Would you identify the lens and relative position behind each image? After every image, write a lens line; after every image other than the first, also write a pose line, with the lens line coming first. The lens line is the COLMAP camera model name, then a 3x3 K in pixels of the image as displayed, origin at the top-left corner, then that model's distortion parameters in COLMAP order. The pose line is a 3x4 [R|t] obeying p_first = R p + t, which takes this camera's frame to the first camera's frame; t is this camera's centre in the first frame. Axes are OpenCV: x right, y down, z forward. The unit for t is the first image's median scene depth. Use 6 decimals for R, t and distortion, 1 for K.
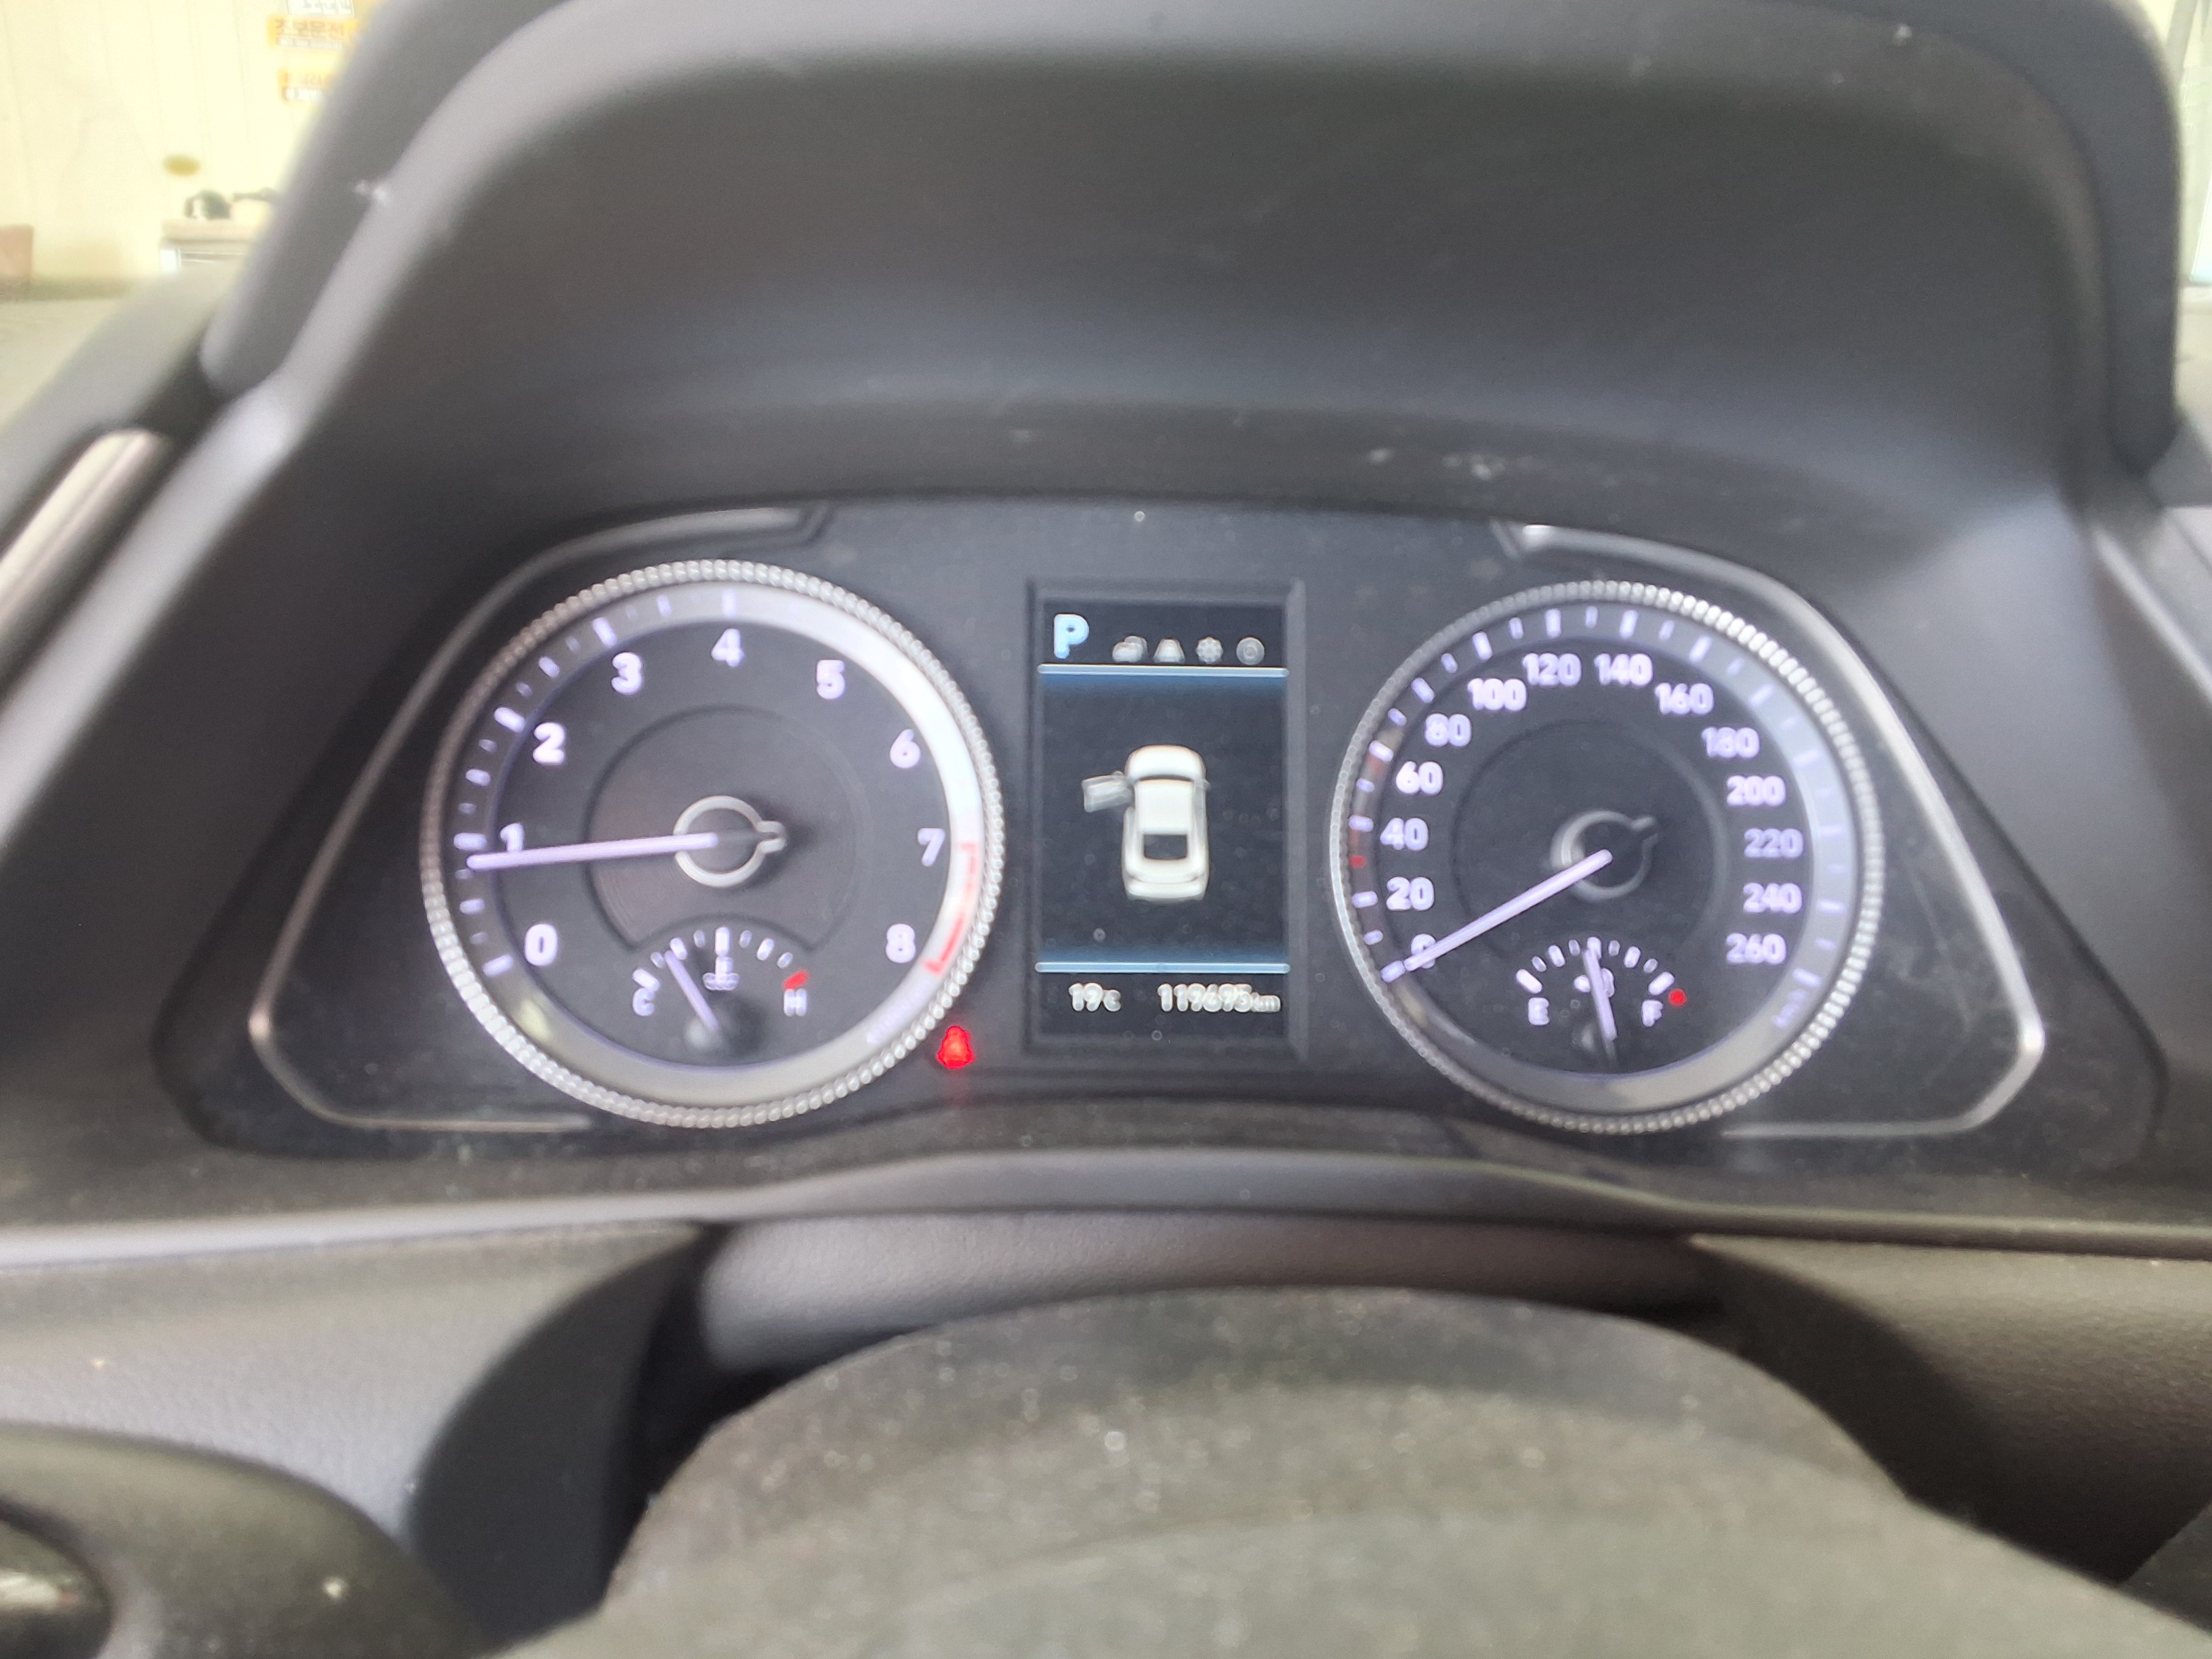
lens RADIAL K [[1777.0, 0, 1112.1], [0, 1777.0, 833.1], [0, 0, 1]] dist [0.123456, -0.216192]
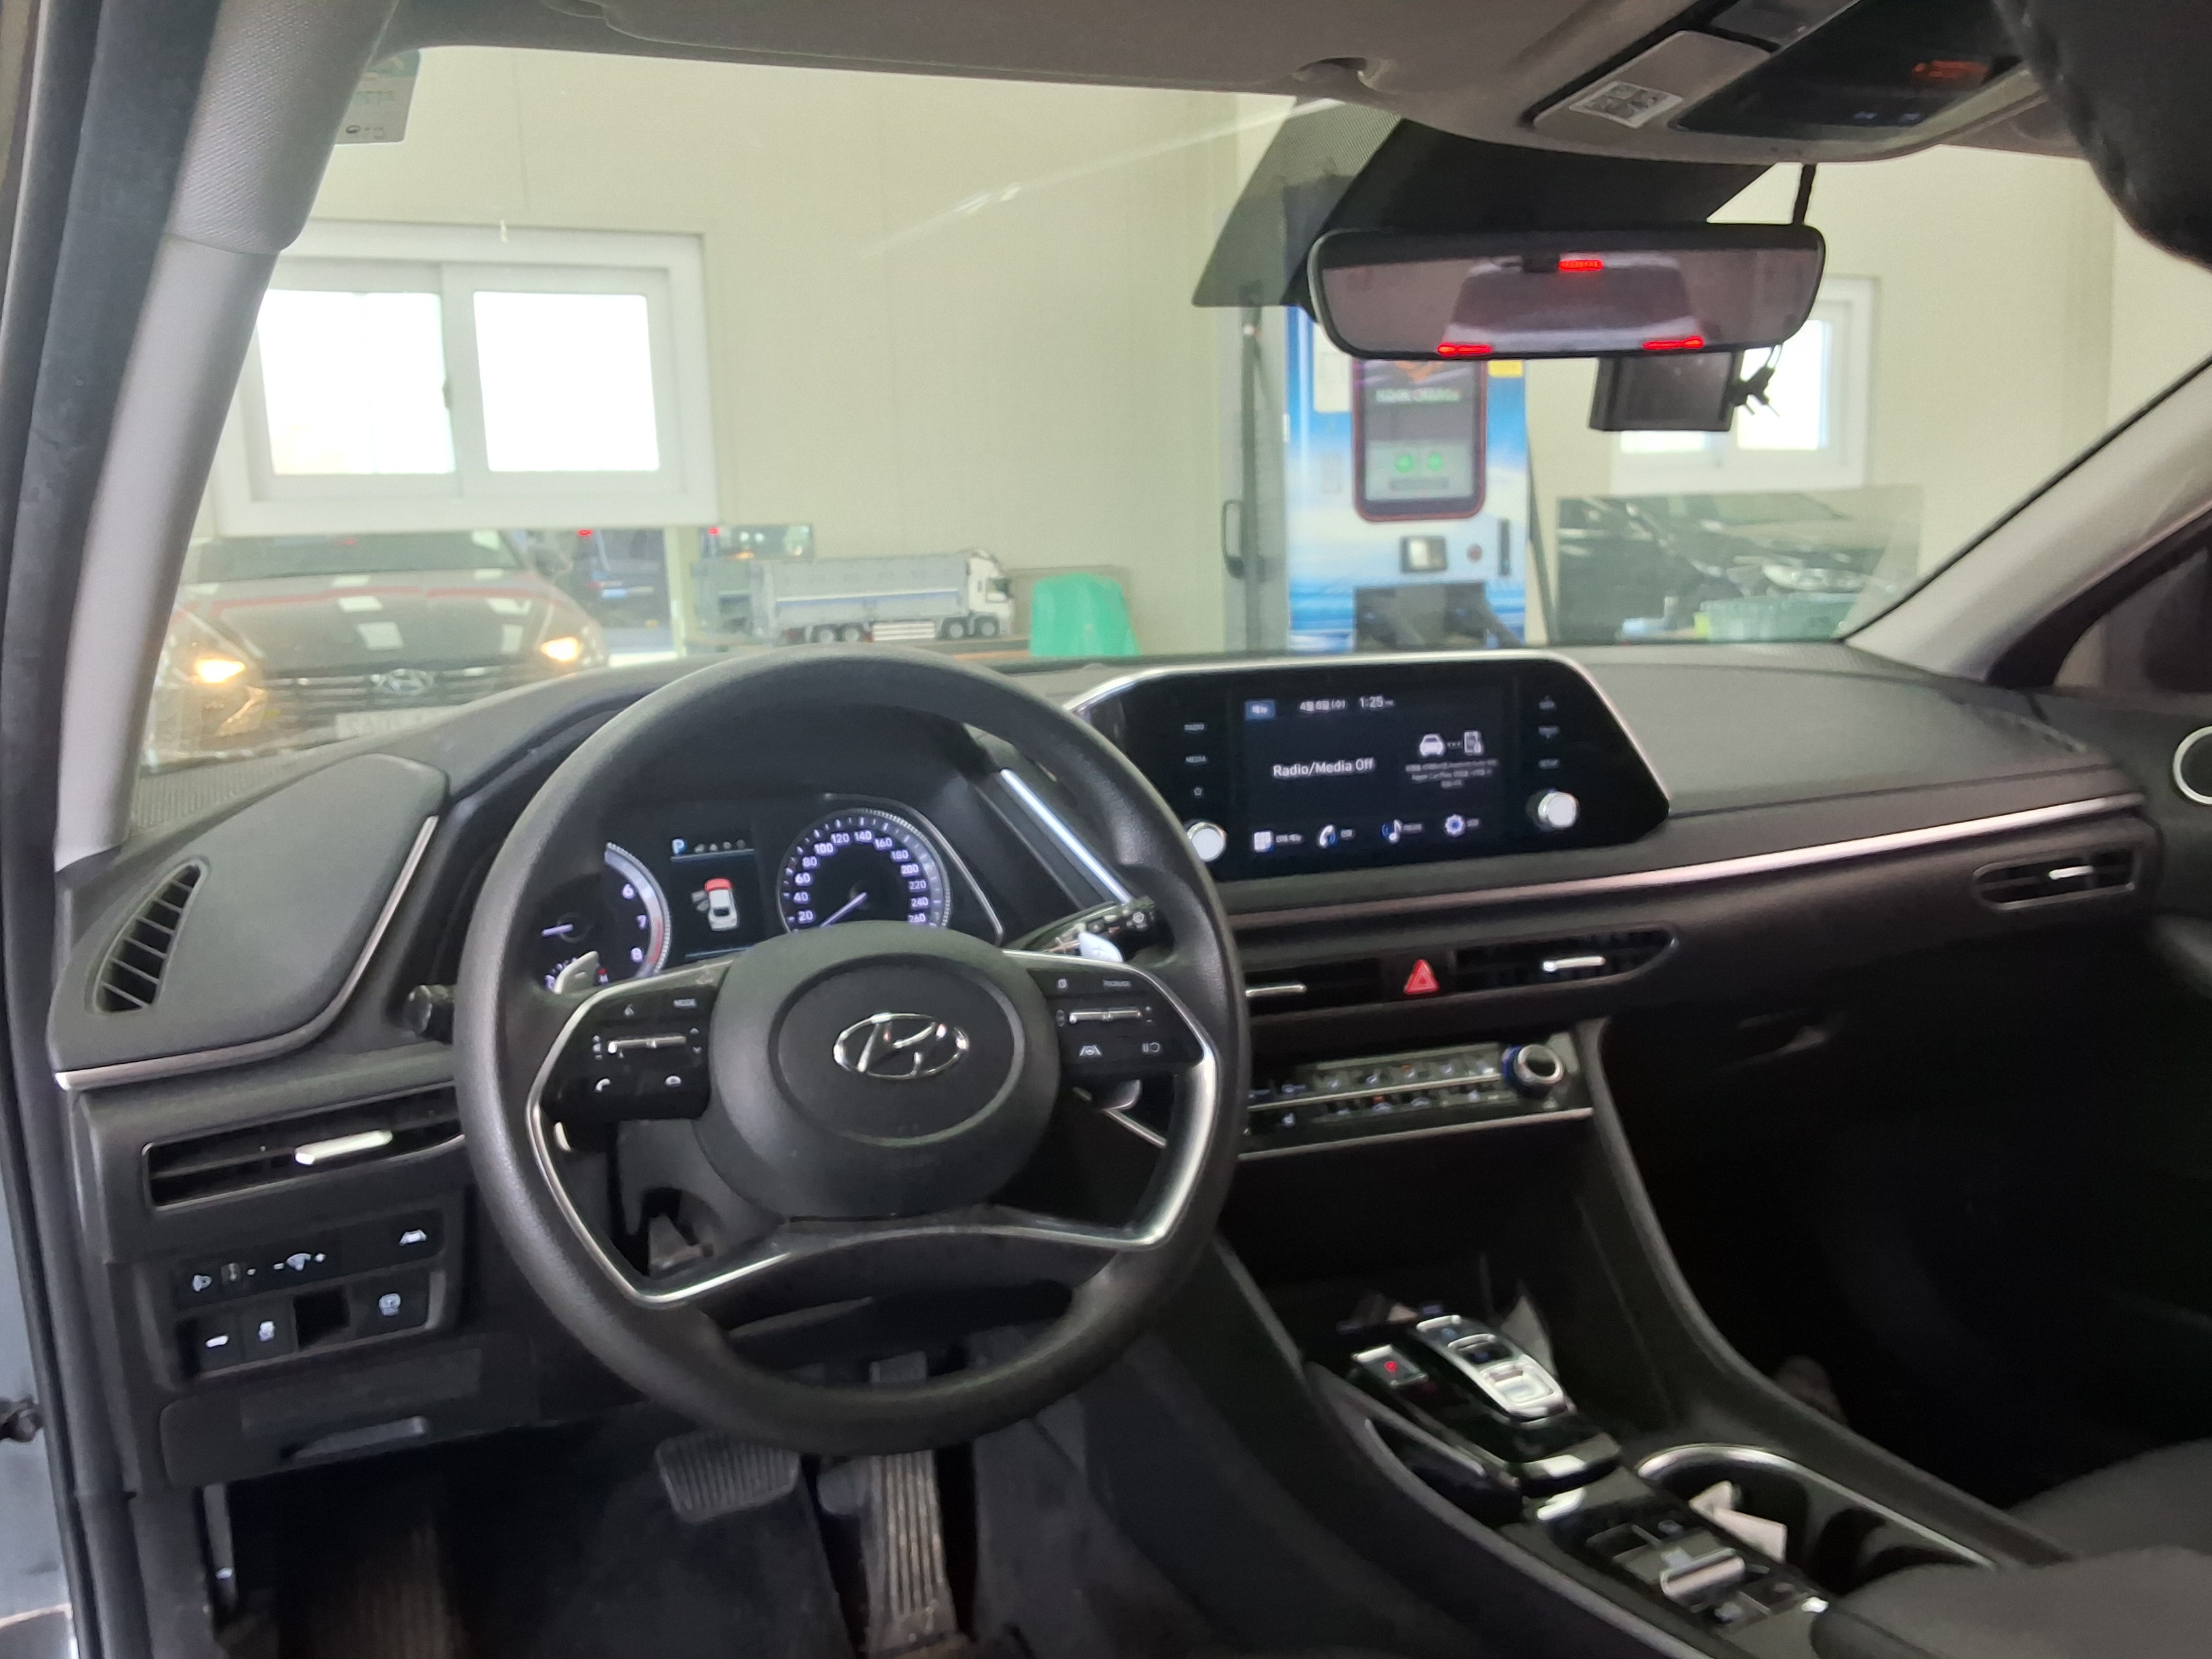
lens RADIAL K [[1777.0, 0, 1112.1], [0, 1777.0, 833.1], [0, 0, 1]] dist [0.123456, -0.216192]
pose [[0.926306, -0.117500, 0.357981, -0.433007], [0.161943, 0.982050, -0.096703, 0.281177], [-0.340193, 0.147549, 0.928708, -2.081530]]
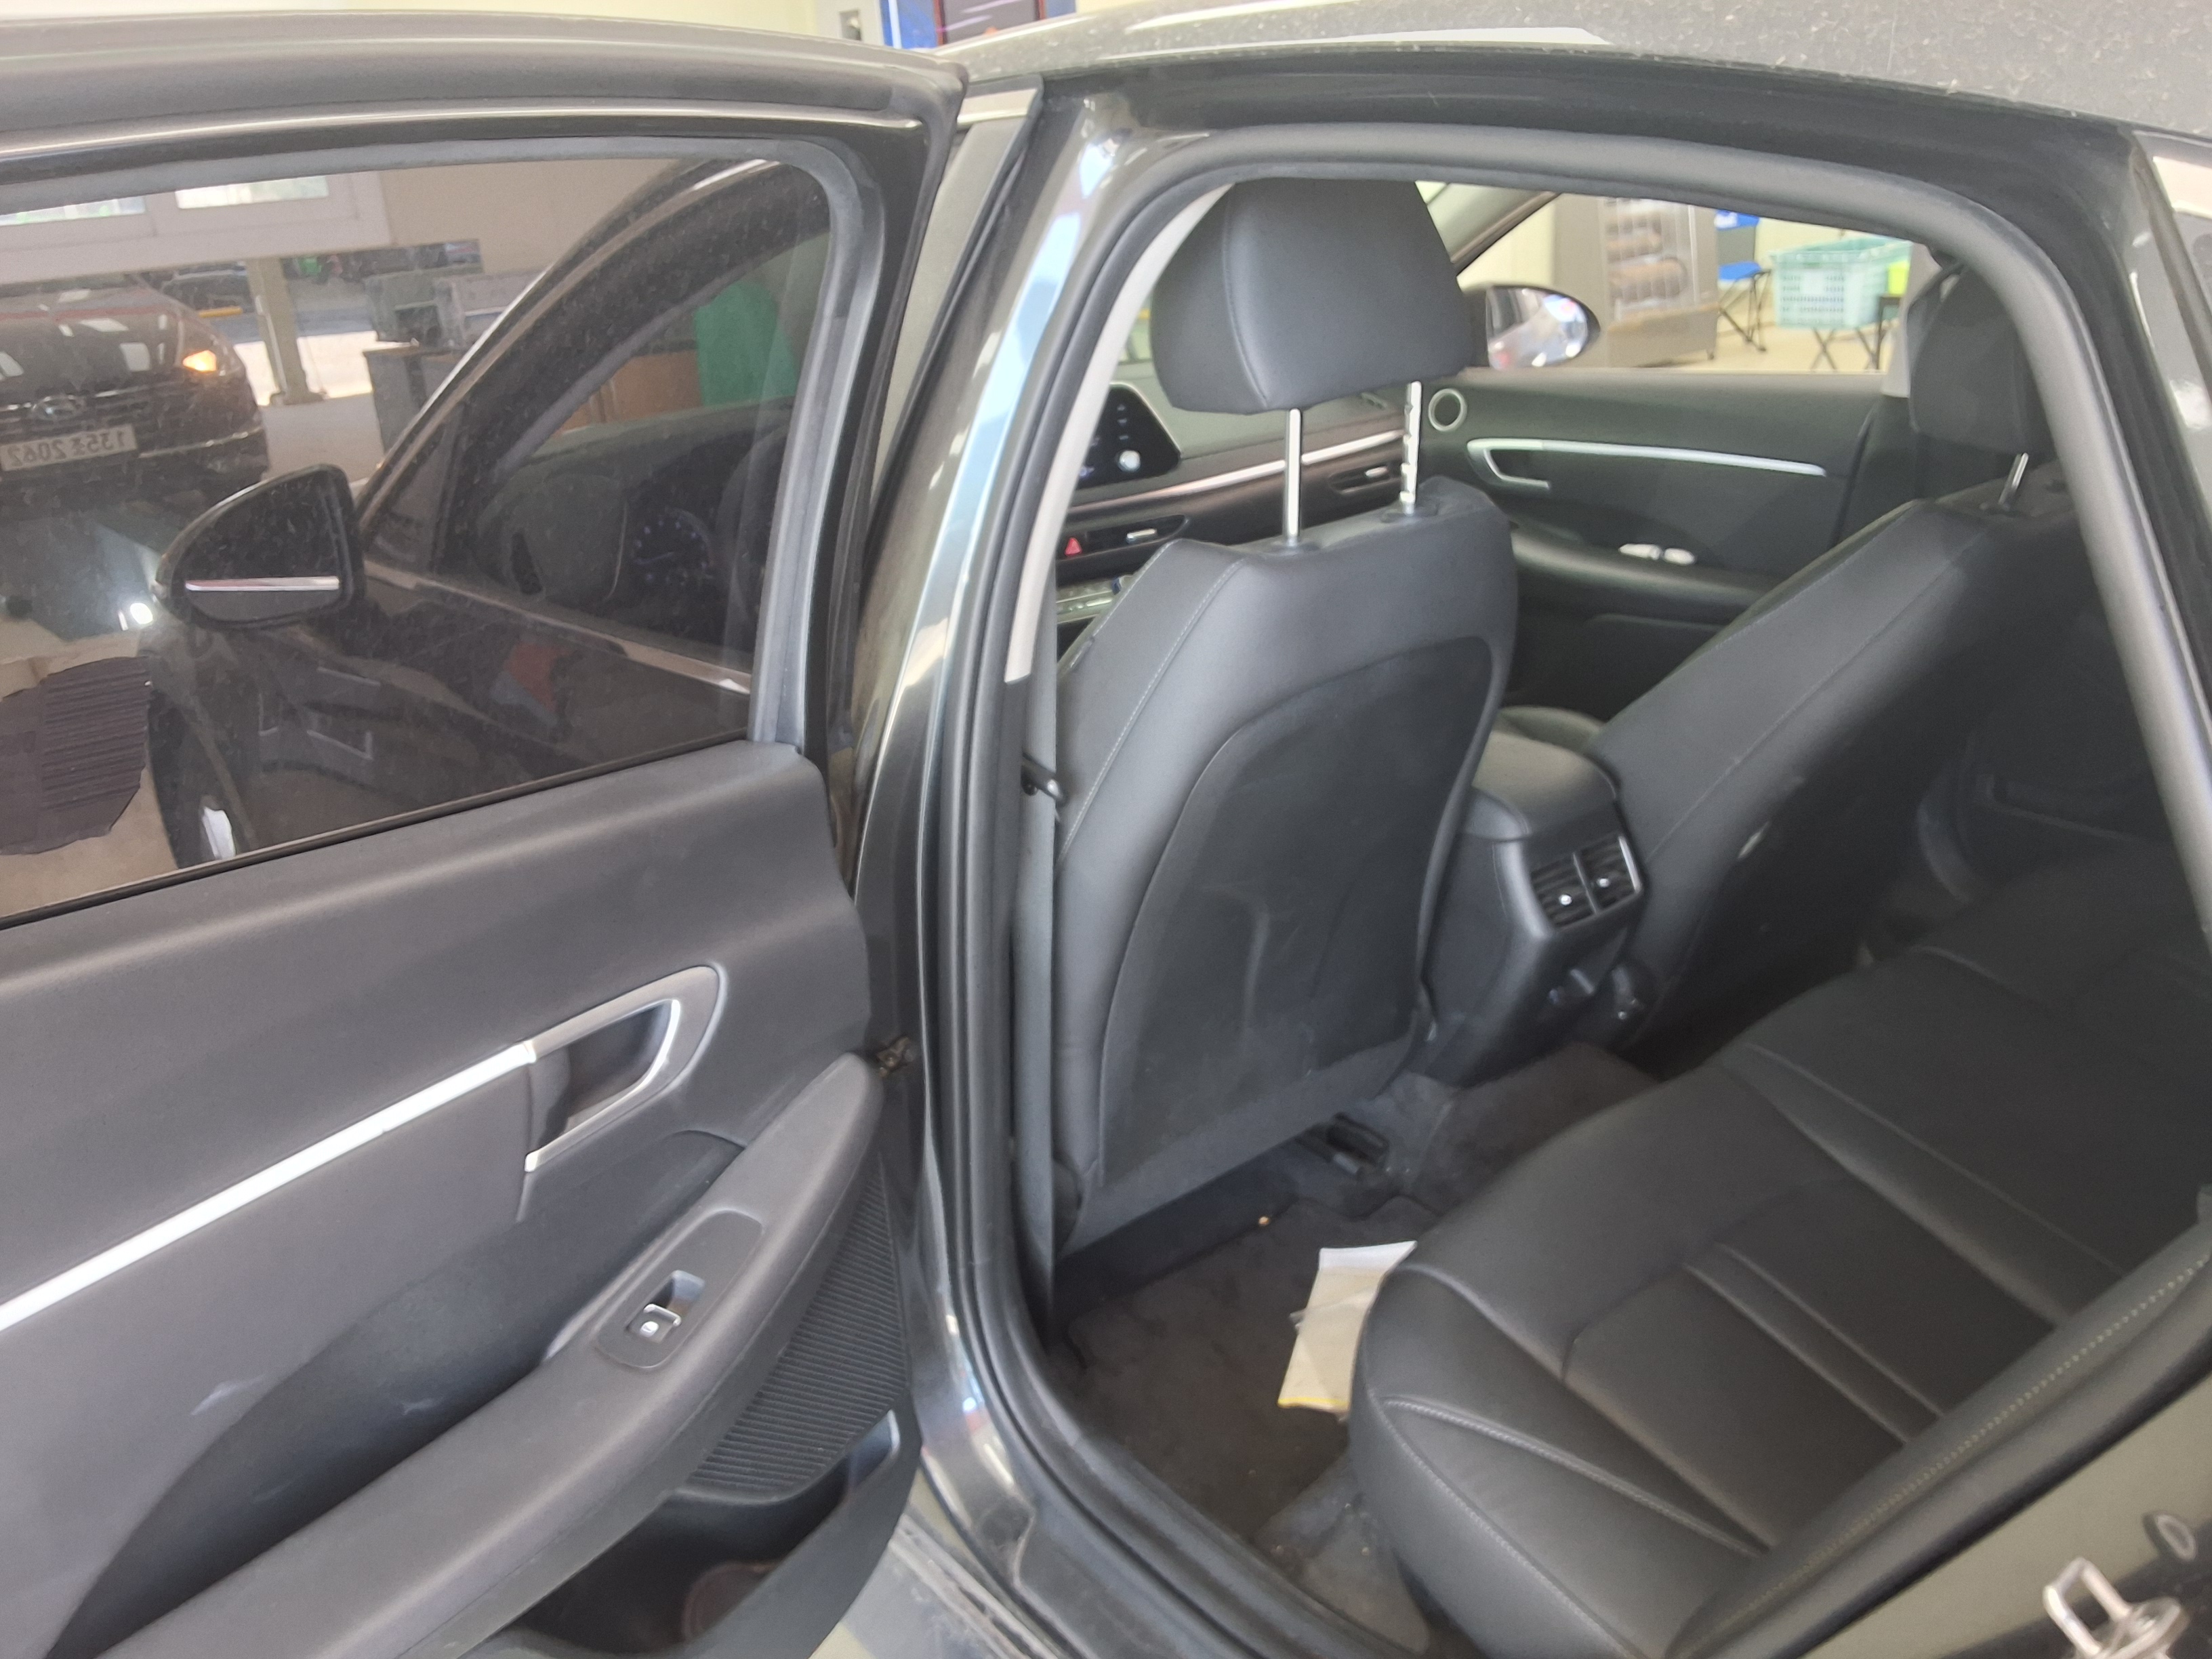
lens RADIAL K [[1777.0, 0, 1112.1], [0, 1777.0, 833.1], [0, 0, 1]] dist [0.123456, -0.216192]
pose [[0.809689, -0.287582, 0.511566, -2.418879], [0.255744, 0.957486, 0.133477, 0.486015], [-0.528202, 0.022755, 0.848814, -4.993862]]
